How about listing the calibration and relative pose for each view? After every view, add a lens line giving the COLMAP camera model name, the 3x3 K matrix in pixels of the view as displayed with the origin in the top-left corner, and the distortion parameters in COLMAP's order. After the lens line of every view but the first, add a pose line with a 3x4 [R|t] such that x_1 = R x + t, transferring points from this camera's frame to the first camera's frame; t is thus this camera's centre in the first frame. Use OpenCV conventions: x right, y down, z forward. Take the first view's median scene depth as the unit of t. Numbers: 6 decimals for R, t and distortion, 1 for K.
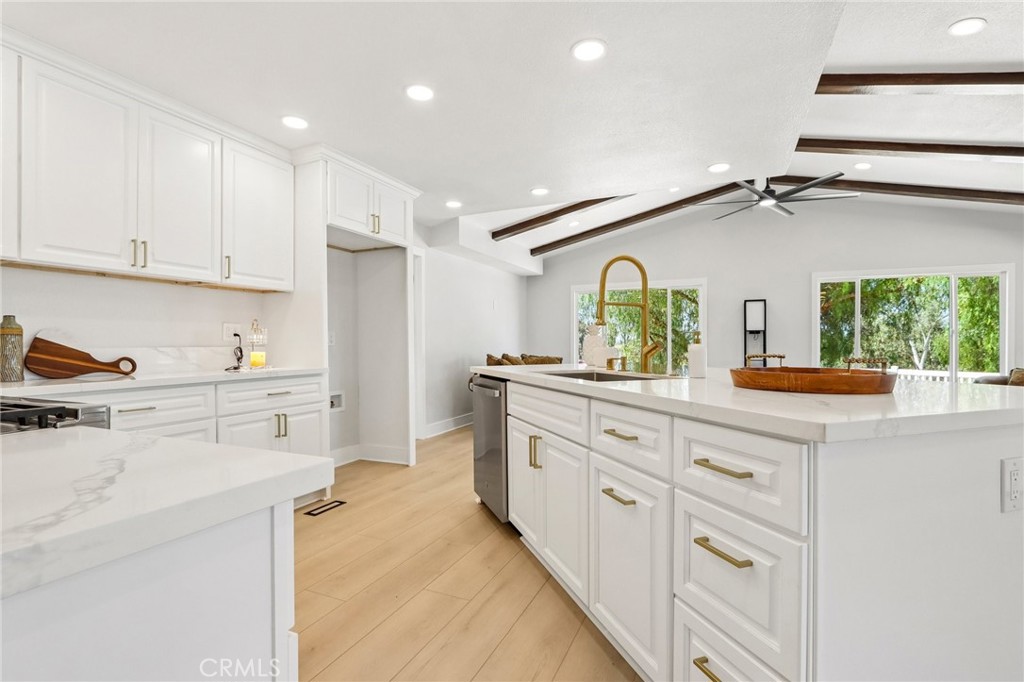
lens RADIAL K [[472.5, 0, 512.0], [0, 472.5, 341.0], [0, 0, 1]] dist [-0.013383, 0.000173]
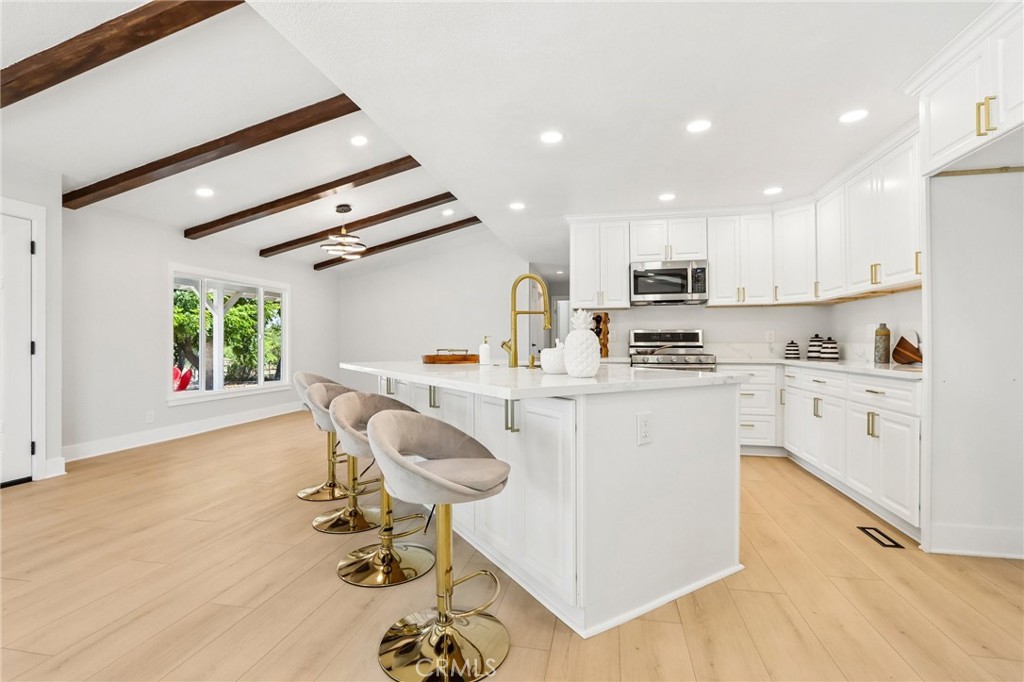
lens RADIAL K [[472.5, 0, 512.0], [0, 472.5, 341.0], [0, 0, 1]] dist [-0.013383, 0.000173]
pose [[-0.975589, 0.010692, -0.219344, 0.511926], [0.012486, 0.999899, -0.006795, 0.001336], [0.219249, -0.009368, -0.975624, 2.011727]]
